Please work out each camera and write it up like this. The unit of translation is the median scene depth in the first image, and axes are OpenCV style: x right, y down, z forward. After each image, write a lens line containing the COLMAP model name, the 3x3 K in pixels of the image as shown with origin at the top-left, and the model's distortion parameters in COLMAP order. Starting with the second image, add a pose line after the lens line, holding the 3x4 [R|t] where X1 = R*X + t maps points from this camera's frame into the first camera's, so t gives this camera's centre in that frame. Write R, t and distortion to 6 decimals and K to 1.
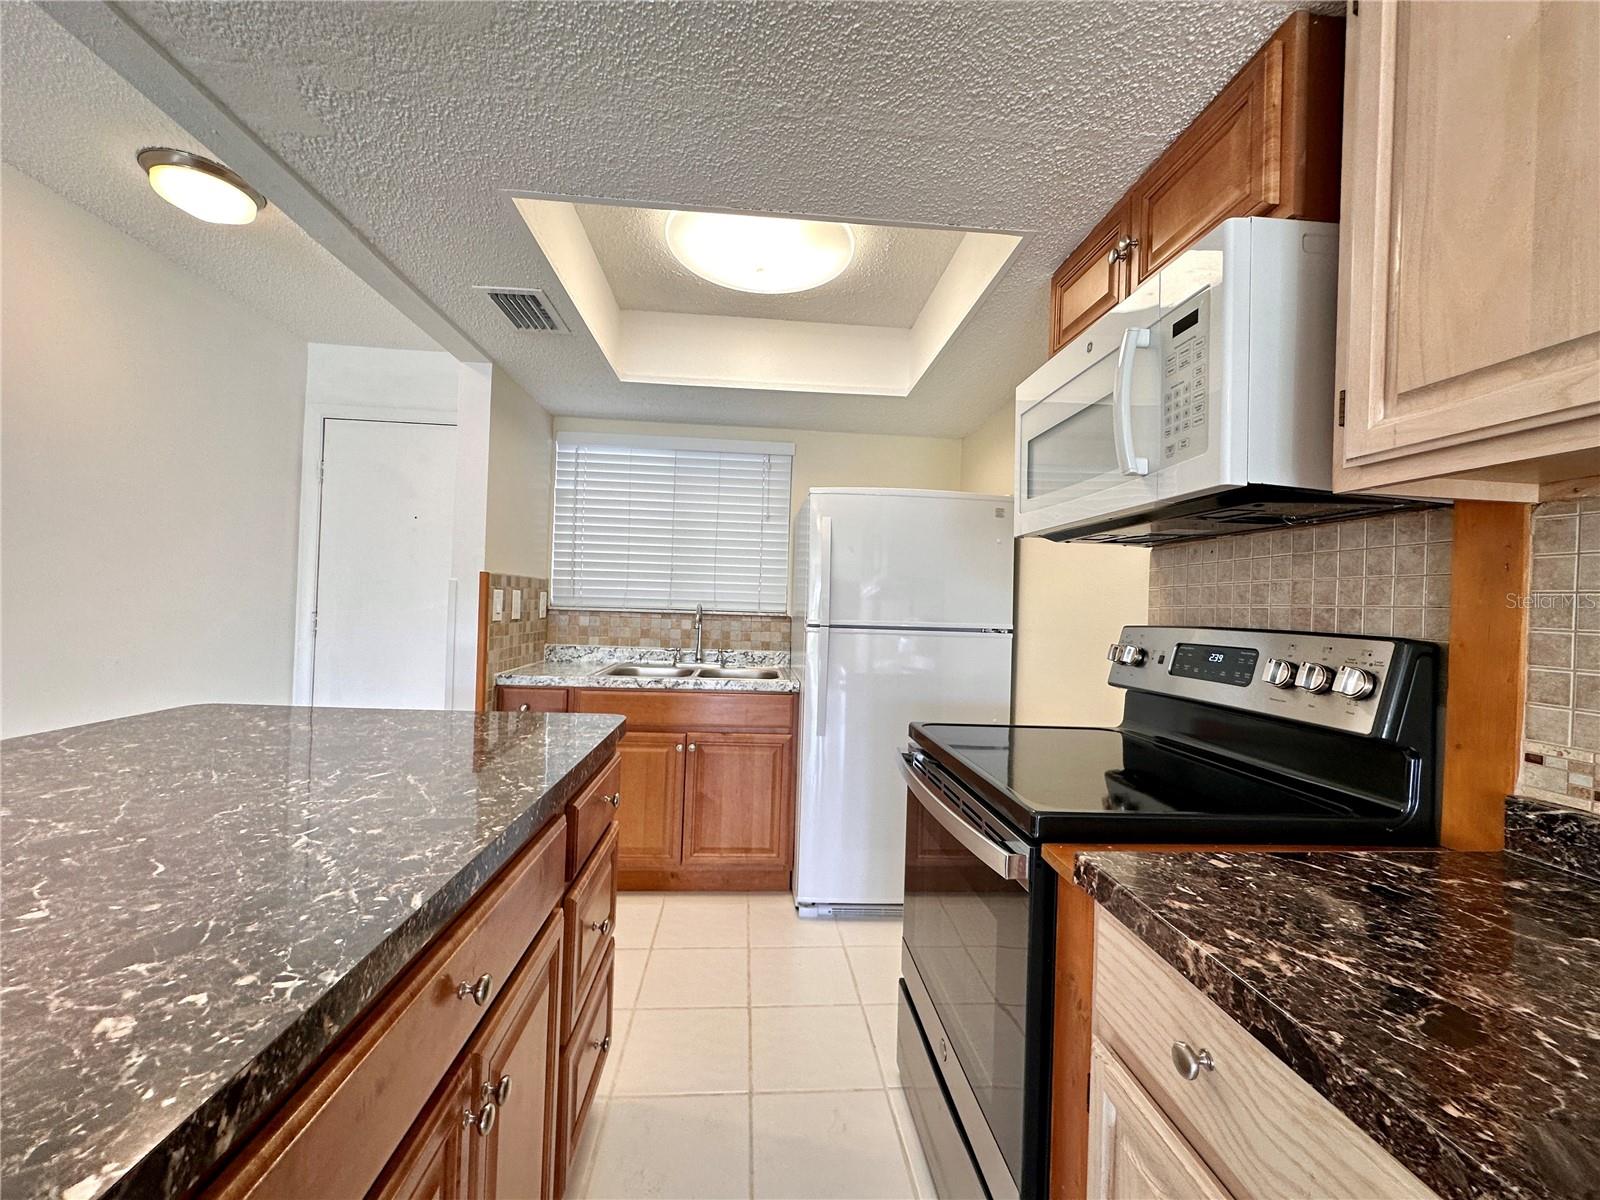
lens RADIAL K [[641.4, 0, 799.3], [0, 641.4, 598.2], [0, 0, 1]] dist [-0.005463, 0.001214]
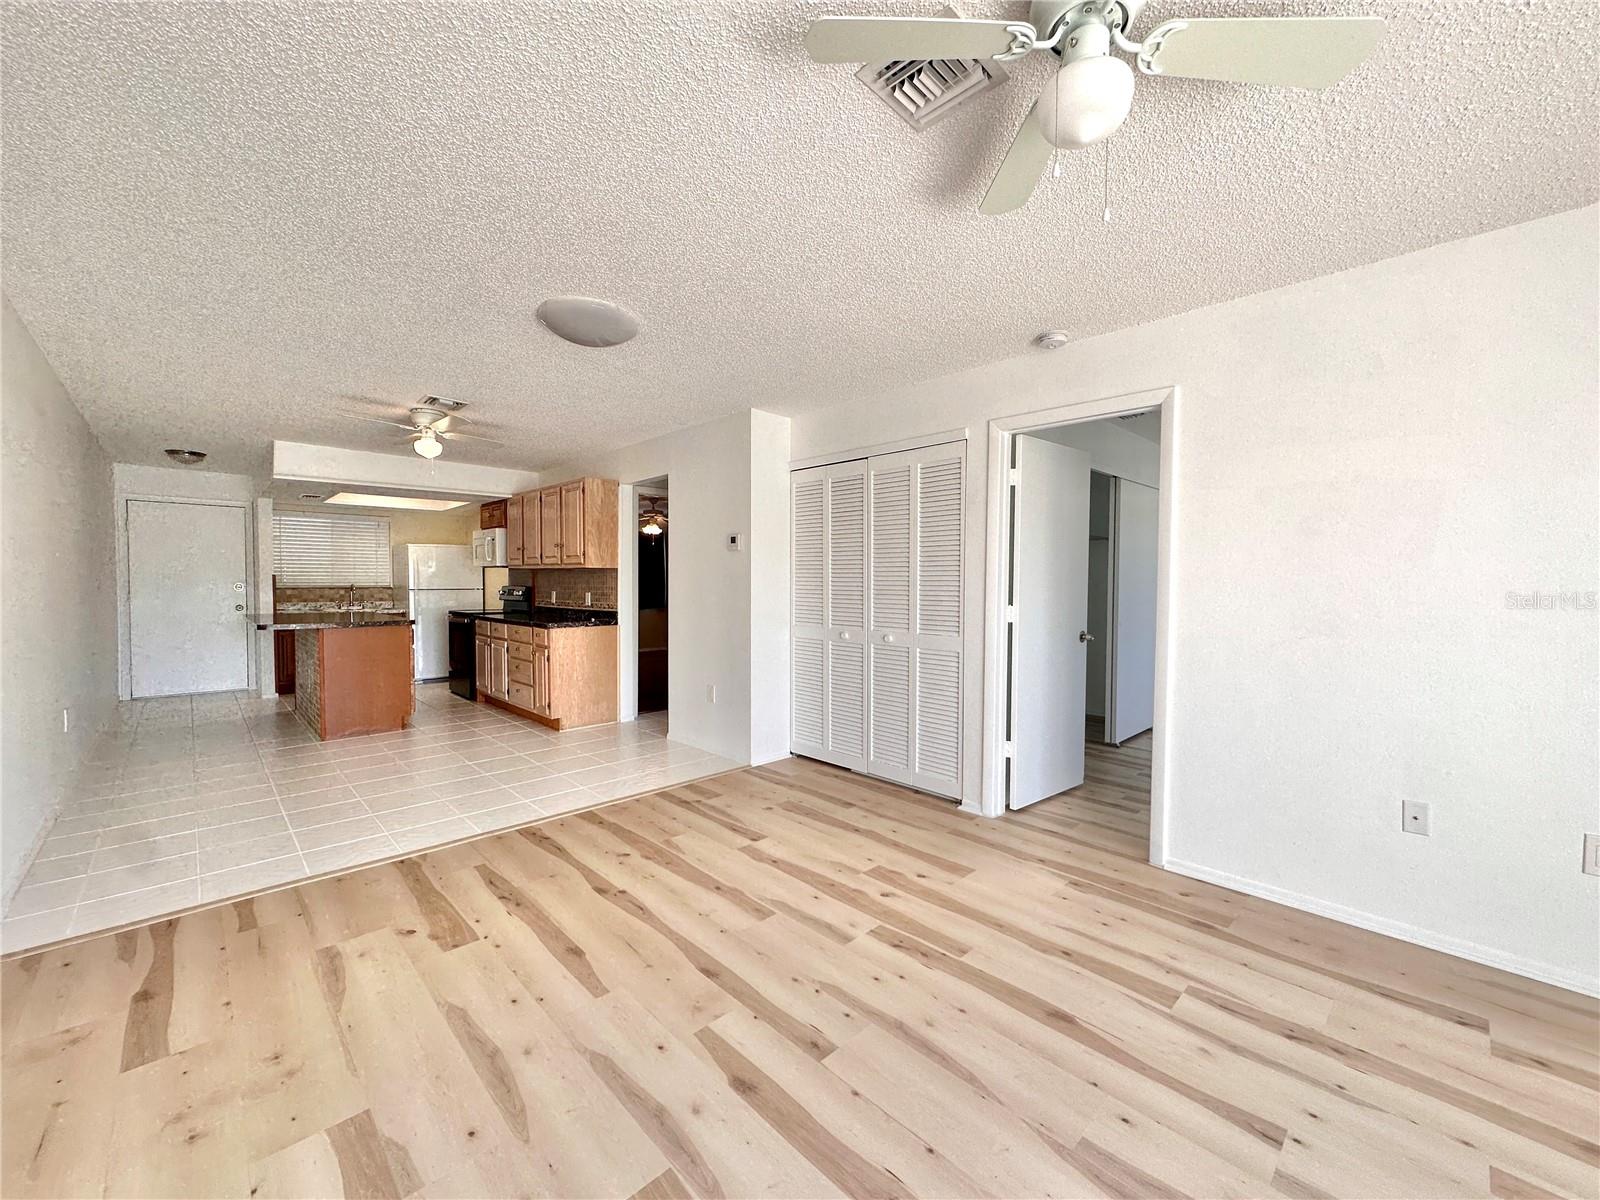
lens RADIAL K [[641.4, 0, 800.6], [0, 641.4, 597.2], [0, 0, 1]] dist [-0.005463, 0.001214]
pose [[0.772794, -0.046008, 0.632988, -0.468538], [0.012110, 0.998256, 0.057772, -0.073912], [-0.634542, -0.036980, 0.772003, -2.489988]]
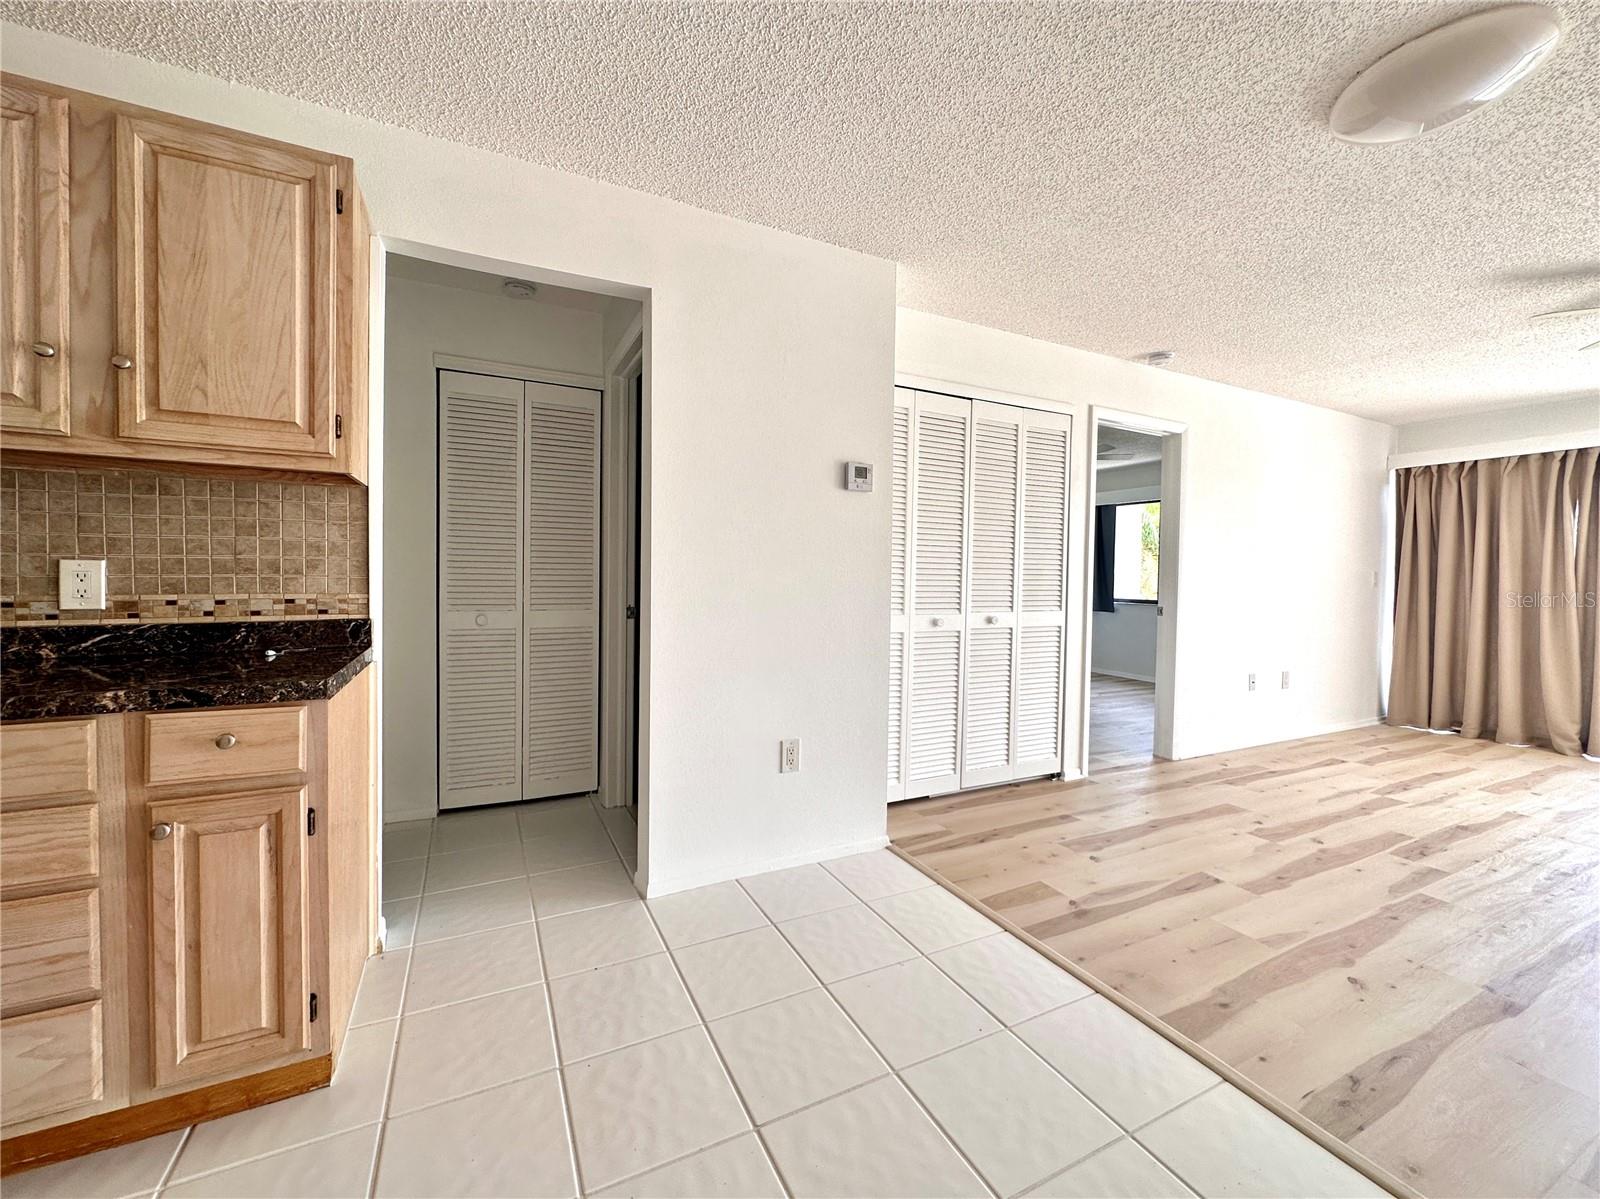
lens RADIAL K [[641.4, 0, 796.3], [0, 641.4, 591.2], [0, 0, 1]] dist [-0.005463, 0.001214]
pose [[-0.368876, -0.059382, 0.927580, -0.405348], [-0.038785, 0.998071, 0.048471, 0.009401], [-0.928669, -0.018096, -0.370468, -0.556697]]
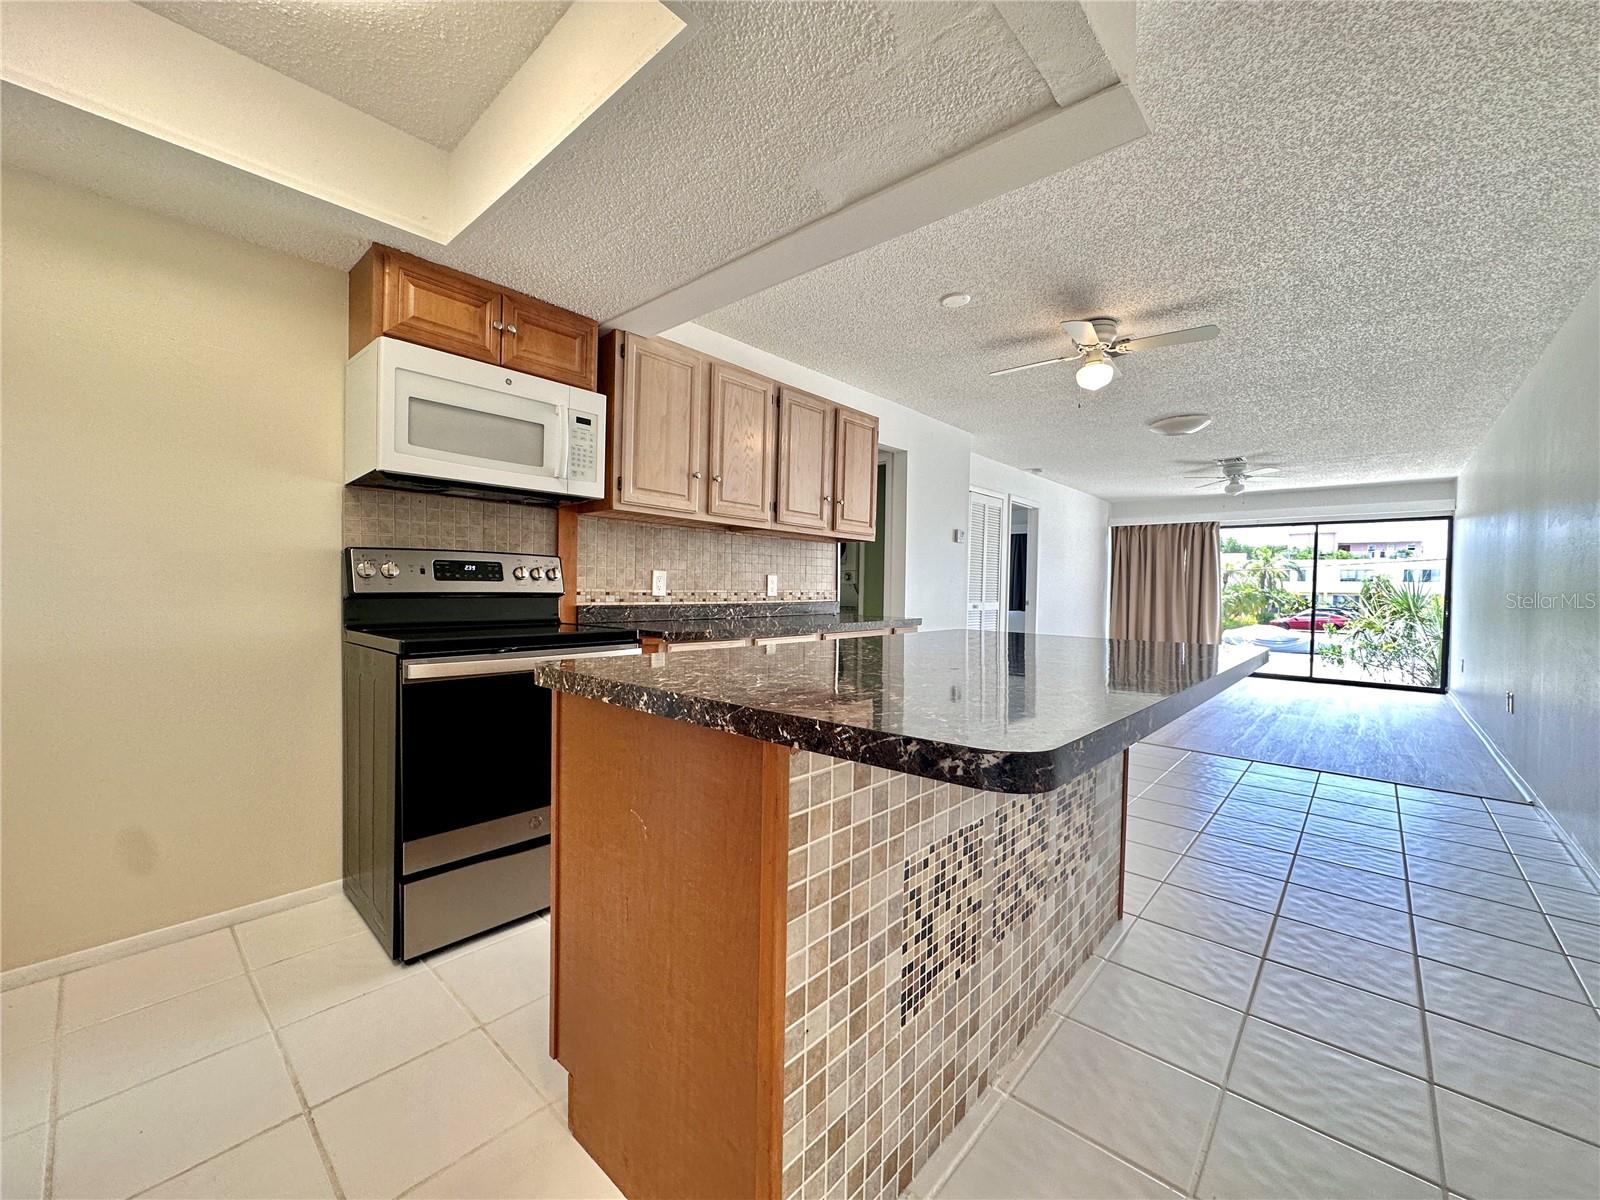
lens RADIAL K [[641.4, 0, 796.8], [0, 641.4, 600.1], [0, 0, 1]] dist [-0.005463, 0.001214]
pose [[-0.686902, -0.059052, 0.724347, -0.672749], [-0.049554, 0.998179, 0.034384, 0.040554], [-0.725059, -0.012276, -0.688578, 0.830911]]
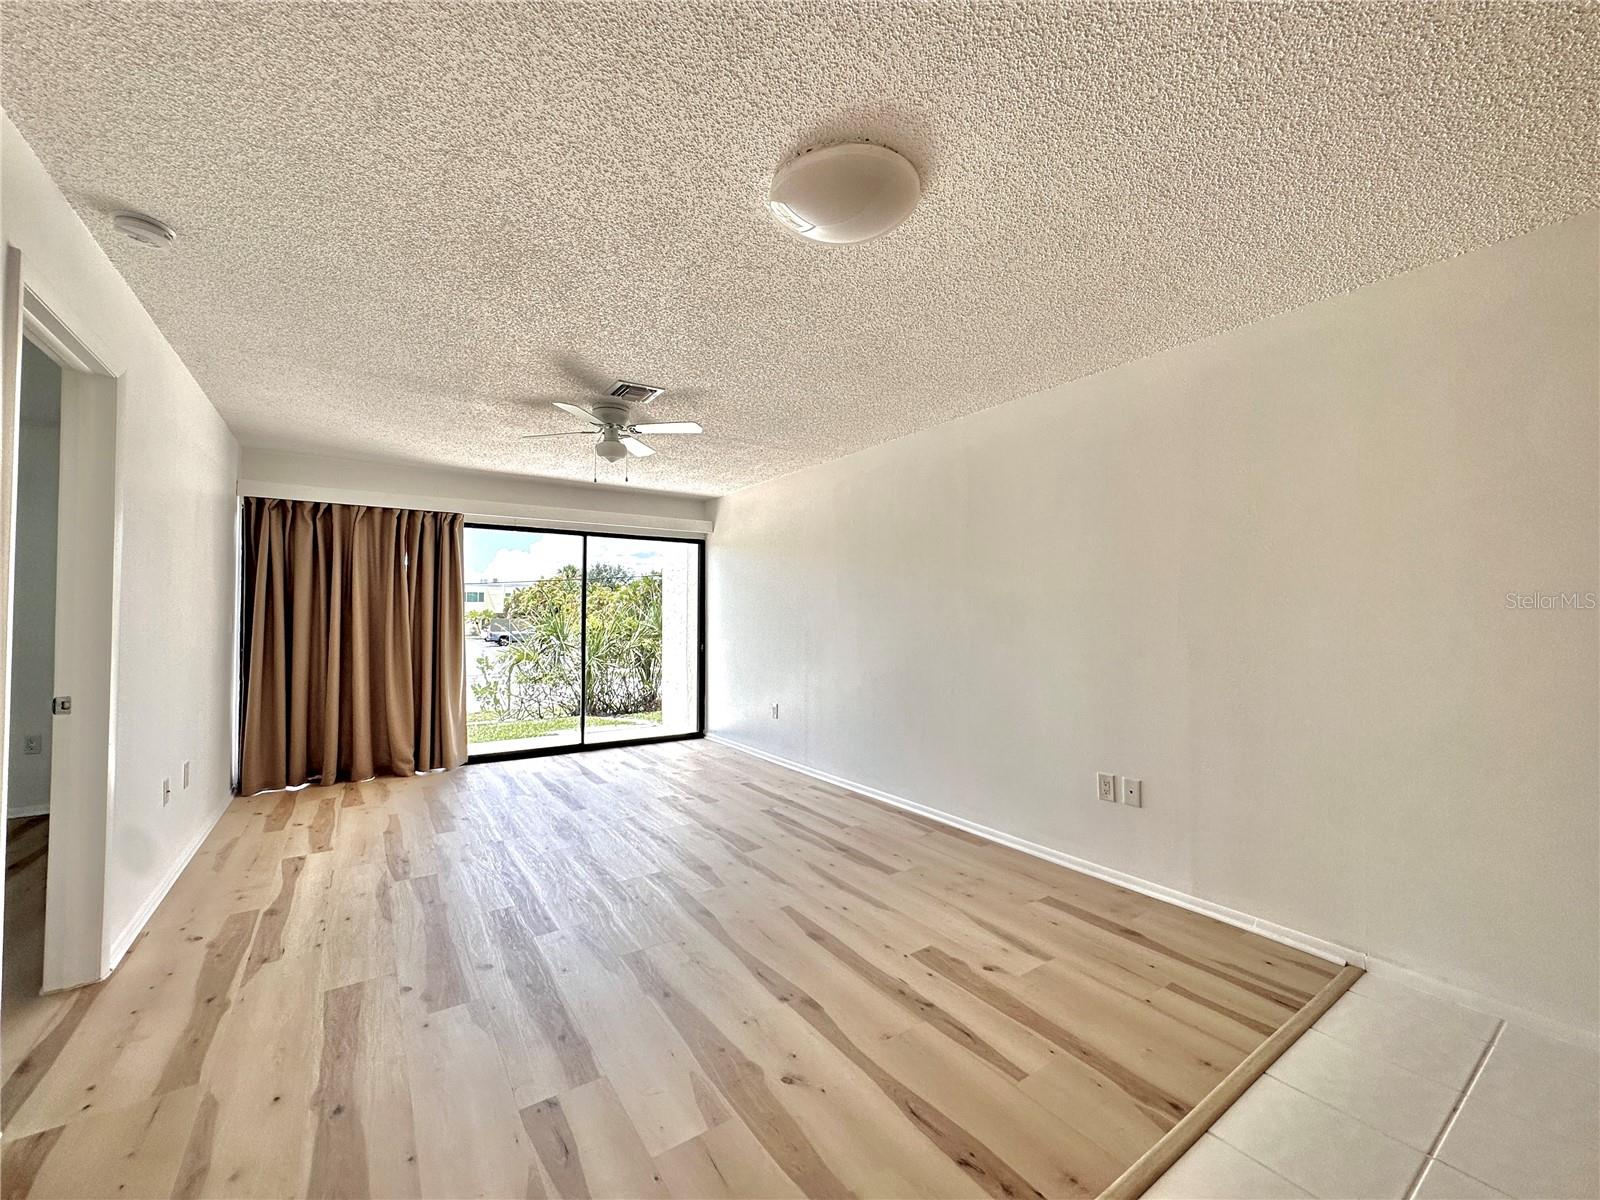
lens RADIAL K [[641.4, 0, 800.9], [0, 641.4, 601.7], [0, 0, 1]] dist [-0.005463, 0.001214]
pose [[-0.864909, -0.043691, -0.500023, 0.347461], [-0.022307, 0.998566, -0.048667, -0.013952], [0.501432, -0.030939, -0.864644, -0.805156]]
